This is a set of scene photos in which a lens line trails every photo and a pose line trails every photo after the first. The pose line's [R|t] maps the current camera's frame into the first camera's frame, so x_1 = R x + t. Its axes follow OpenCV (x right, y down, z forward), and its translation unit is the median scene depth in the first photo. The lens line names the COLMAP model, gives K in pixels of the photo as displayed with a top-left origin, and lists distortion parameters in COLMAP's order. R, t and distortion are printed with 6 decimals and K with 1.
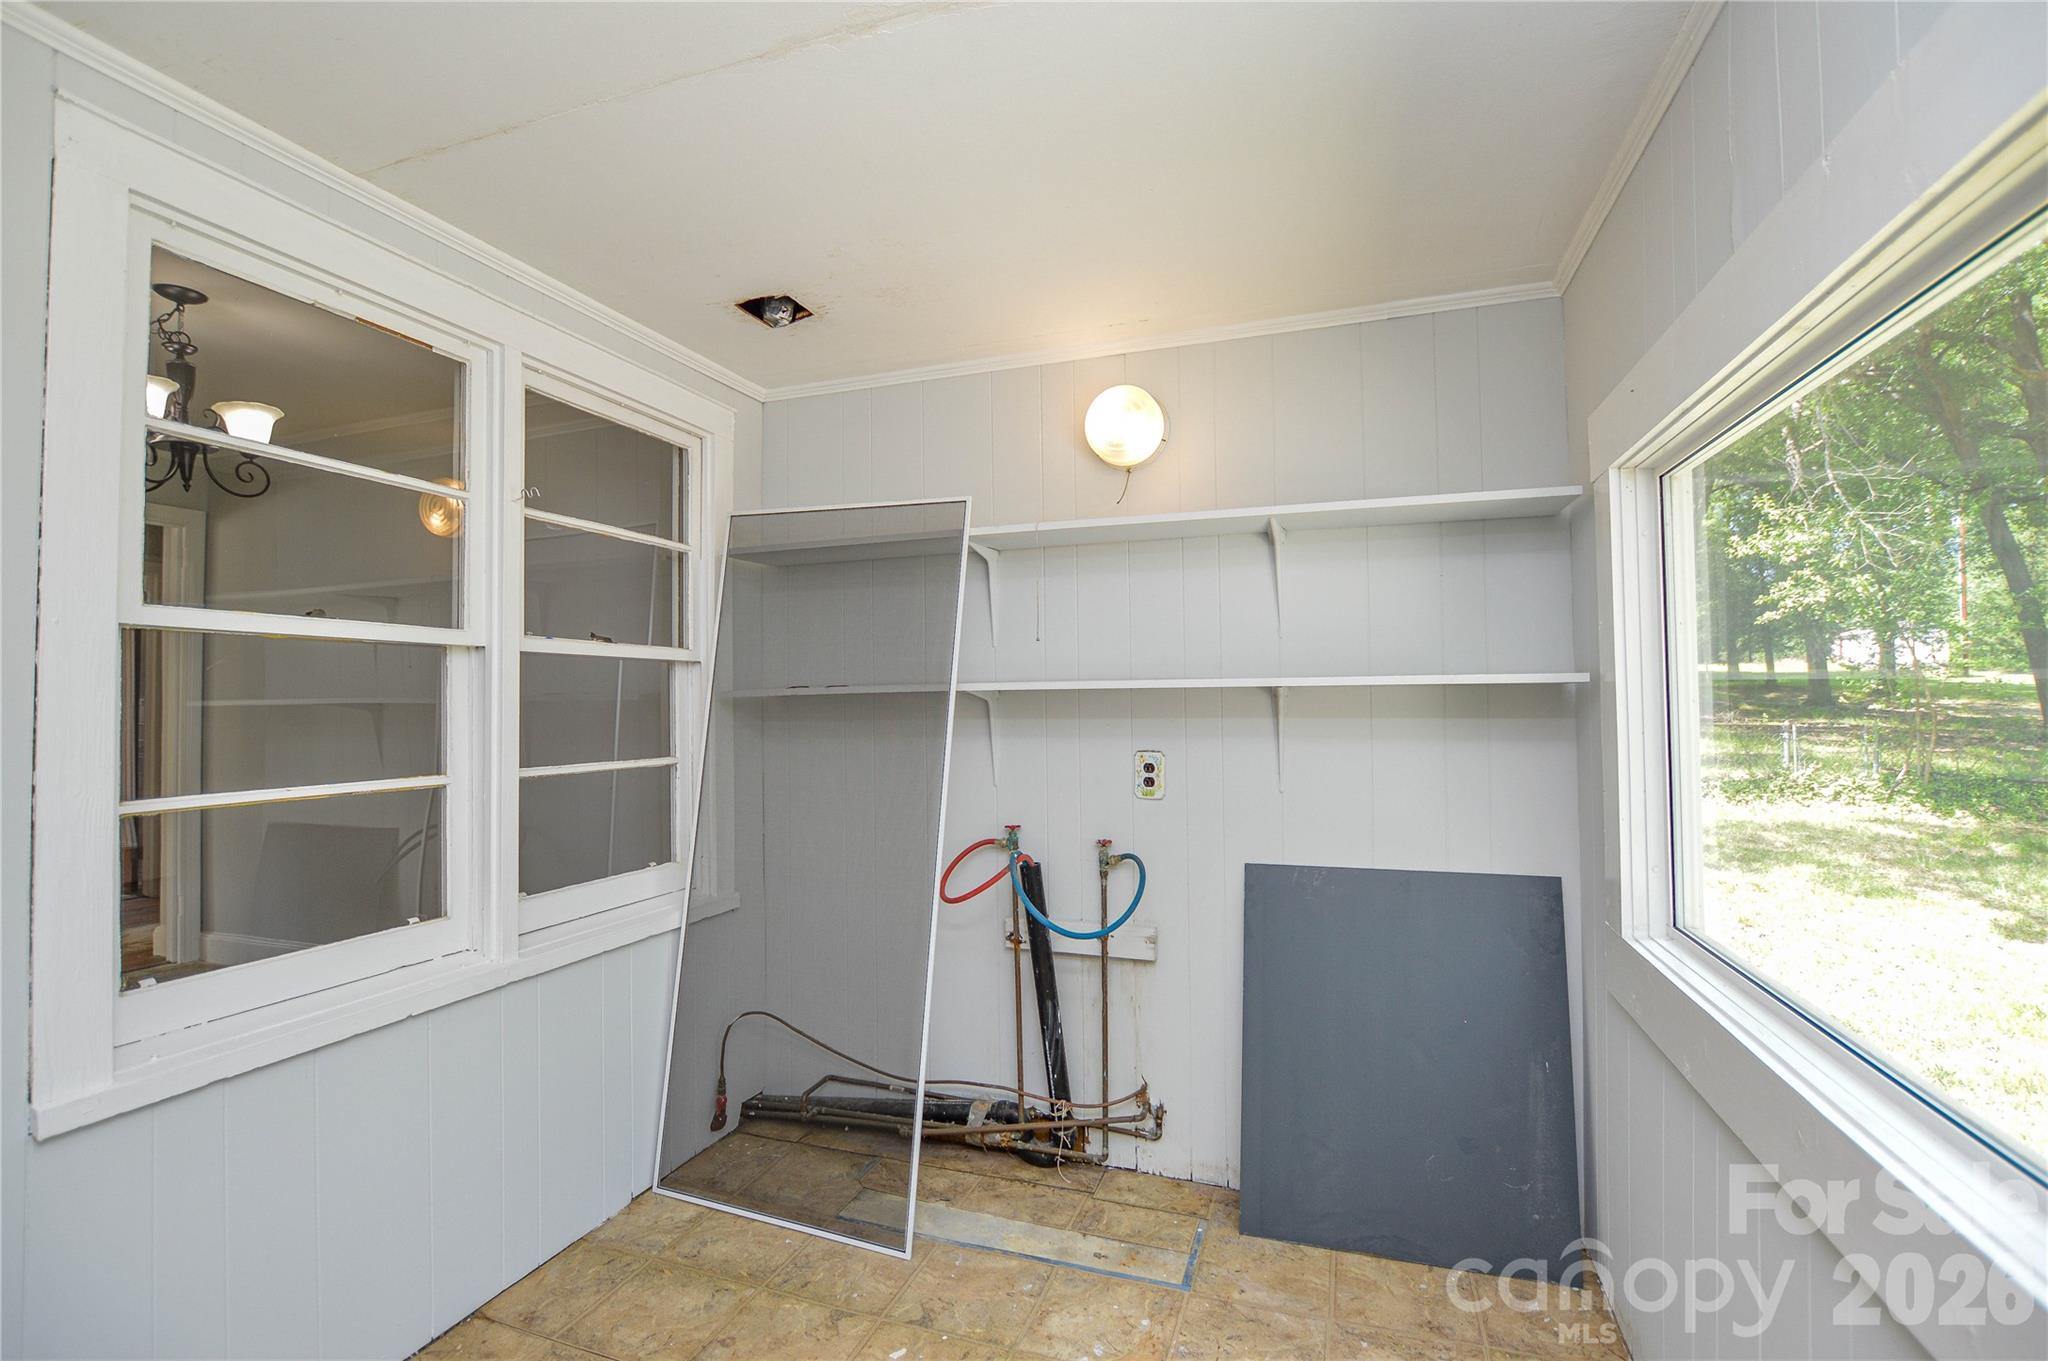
lens RADIAL K [[930.4, 0, 1016.8], [0, 930.4, 681.8], [0, 0, 1]] dist [-0.027480, 0.000305]
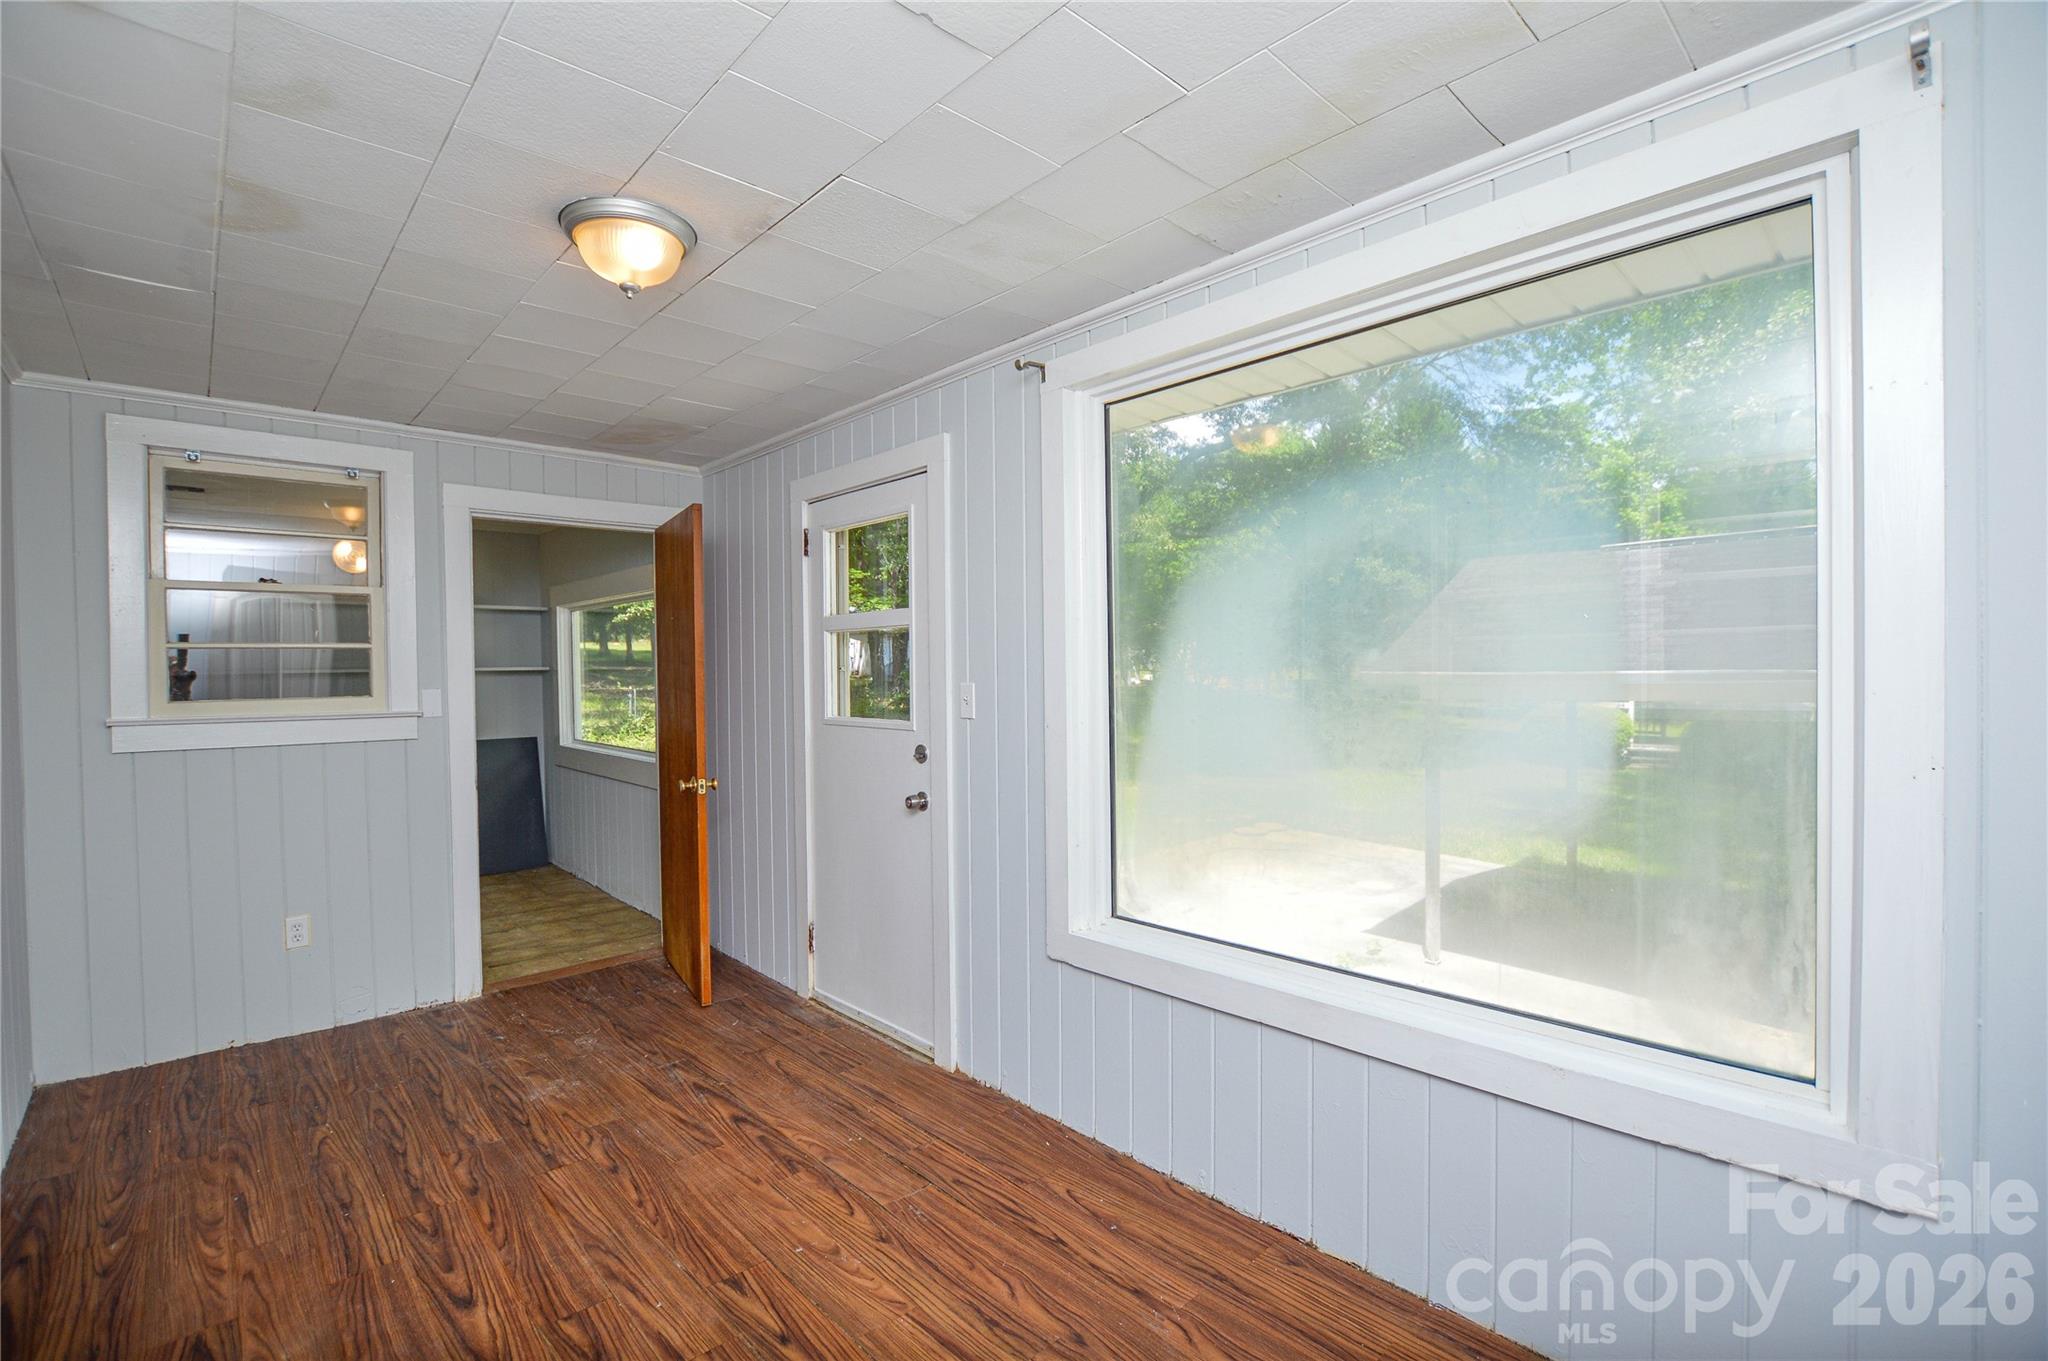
lens RADIAL K [[930.4, 0, 1016.8], [0, 930.4, 681.8], [0, 0, 1]] dist [-0.027480, 0.000305]
pose [[0.468591, -0.013842, 0.883307, -0.202450], [-0.012116, 0.999682, 0.022094, -0.006551], [-0.883332, -0.021055, 0.468274, -0.270089]]
